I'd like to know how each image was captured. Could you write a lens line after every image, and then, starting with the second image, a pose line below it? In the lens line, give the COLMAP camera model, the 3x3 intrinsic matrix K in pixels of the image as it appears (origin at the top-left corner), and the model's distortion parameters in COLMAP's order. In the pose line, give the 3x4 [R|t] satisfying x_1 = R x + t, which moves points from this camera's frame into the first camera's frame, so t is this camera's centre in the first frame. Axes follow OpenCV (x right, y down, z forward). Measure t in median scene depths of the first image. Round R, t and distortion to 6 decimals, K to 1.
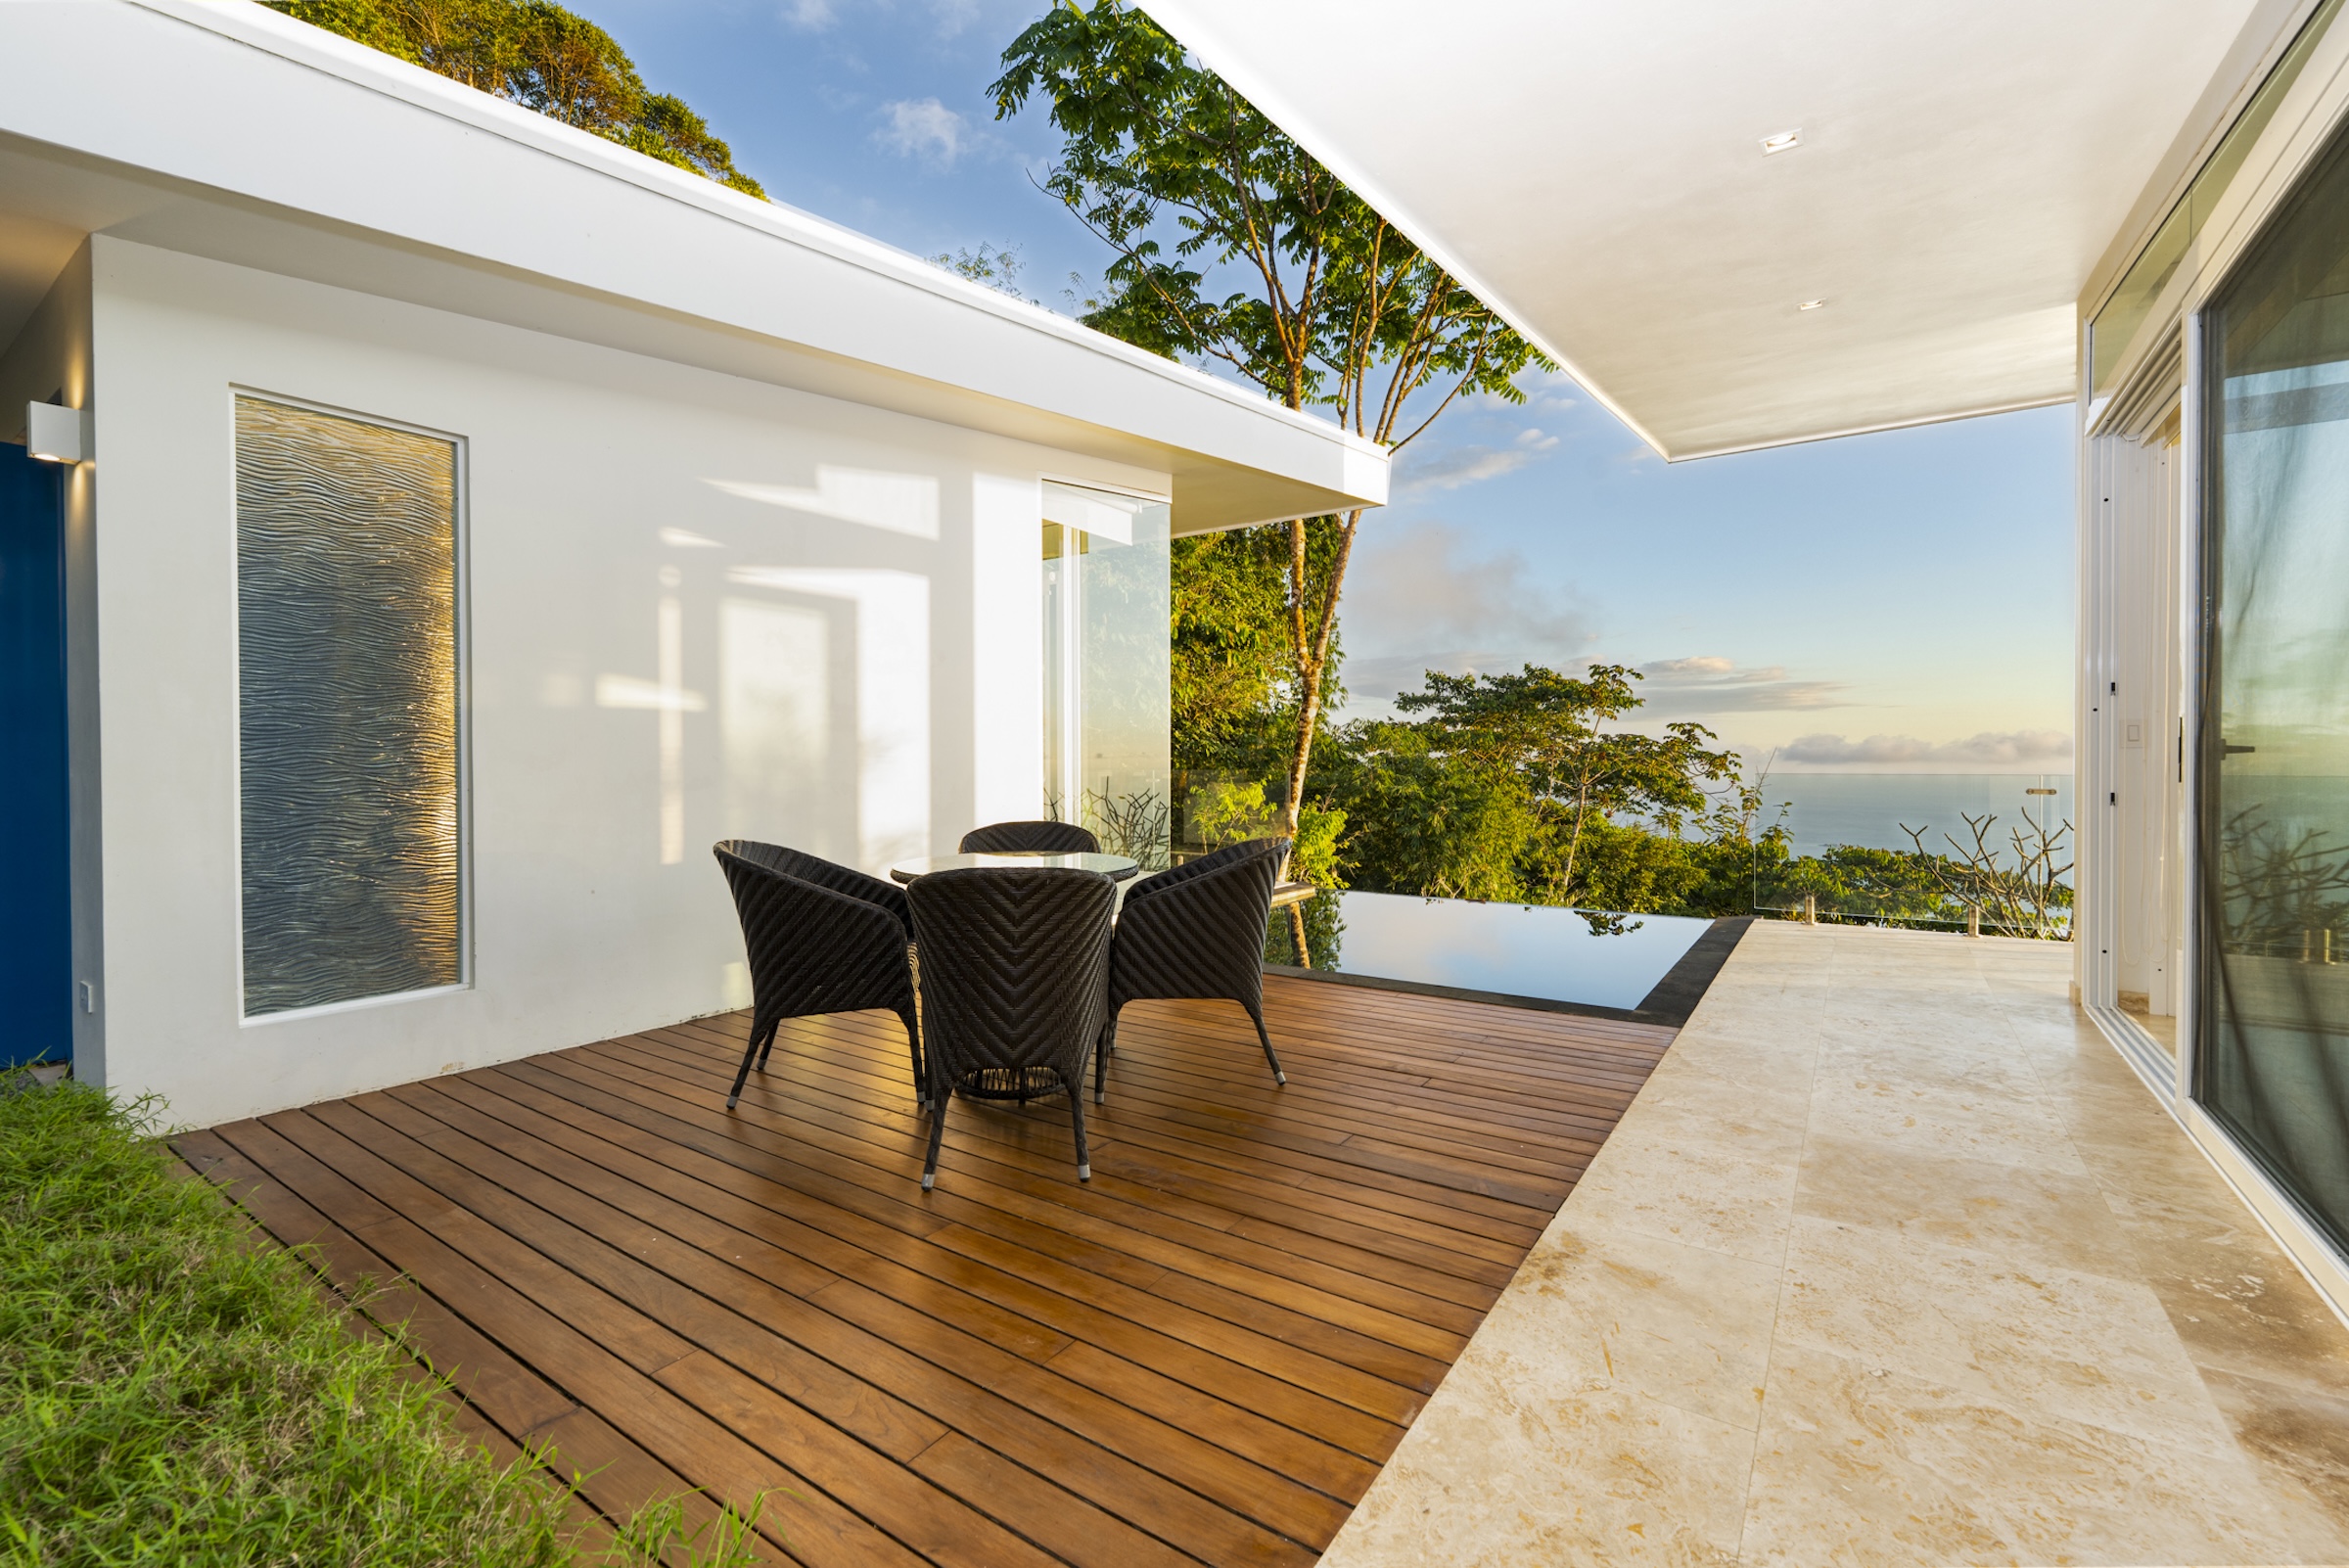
lens RADIAL K [[977.5, 0, 1191.0], [0, 977.5, 775.2], [0, 0, 1]] dist [-0.001791, -0.000146]
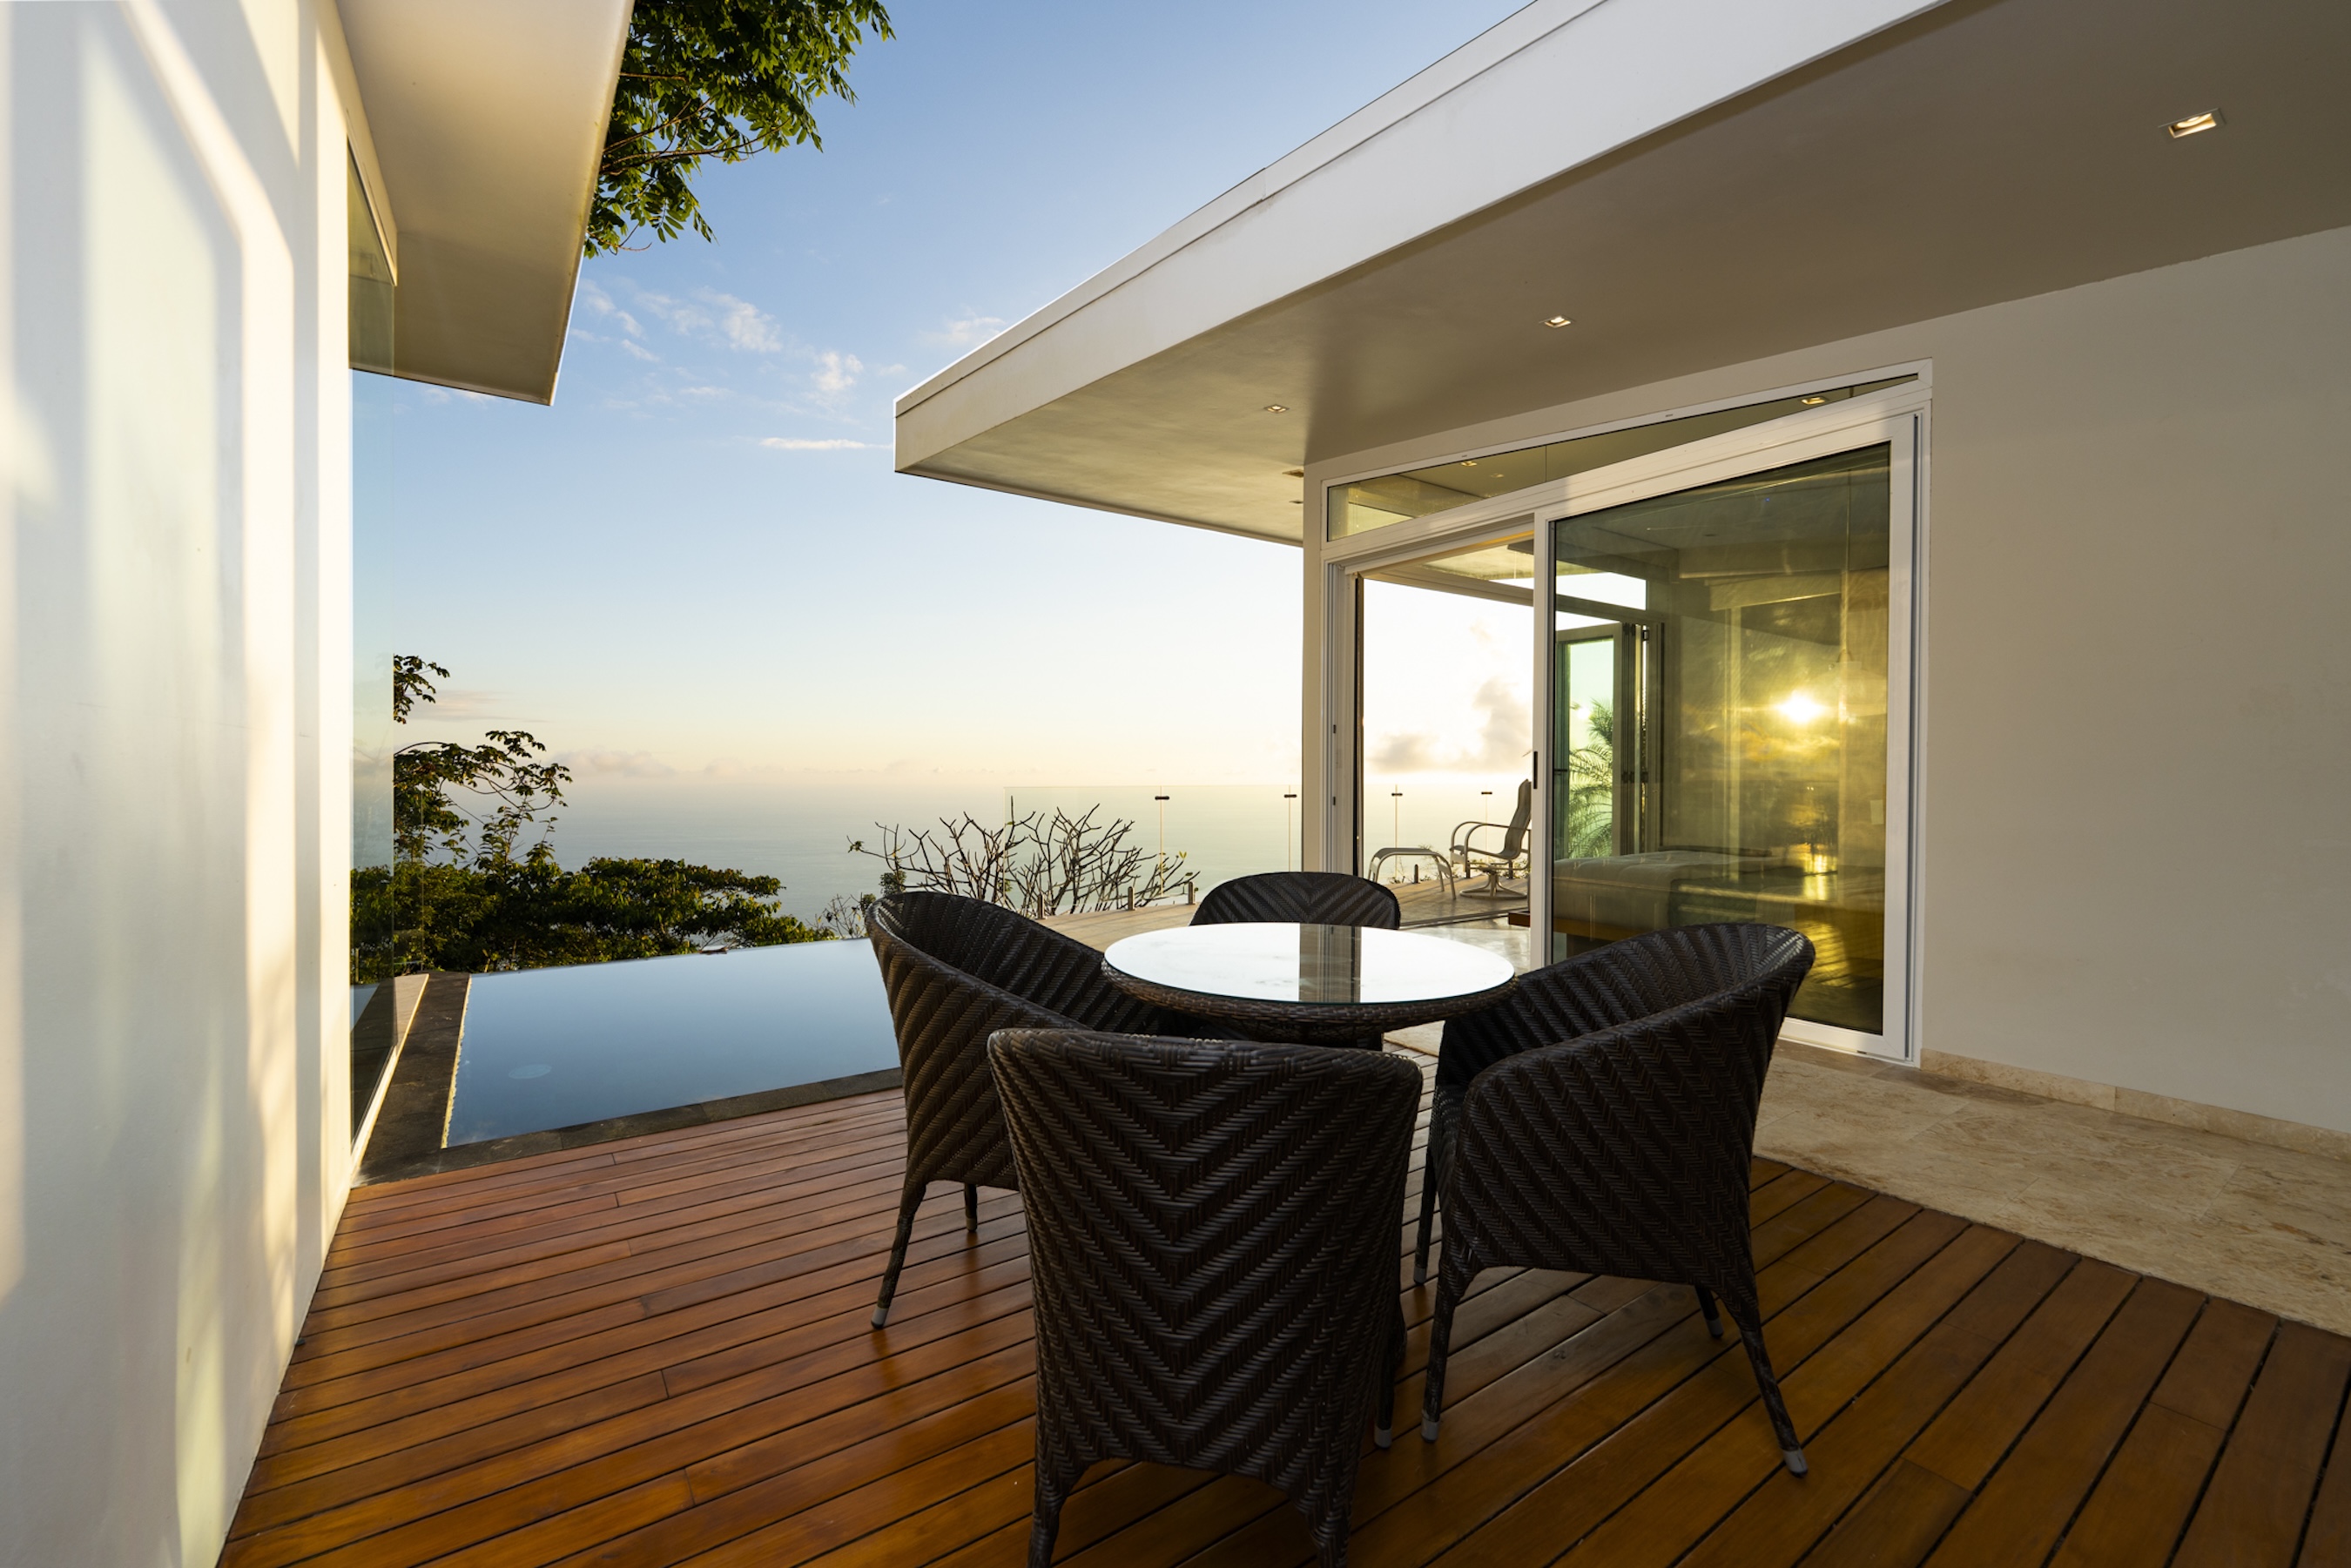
lens RADIAL K [[978.2, 0, 1184.9], [0, 978.2, 782.8], [0, 0, 1]] dist [-0.001791, -0.000146]
pose [[0.361303, -0.002270, 0.932446, -0.378235], [0.008638, 0.999962, -0.000912, -0.003723], [-0.932408, 0.008384, 0.361309, 0.439947]]
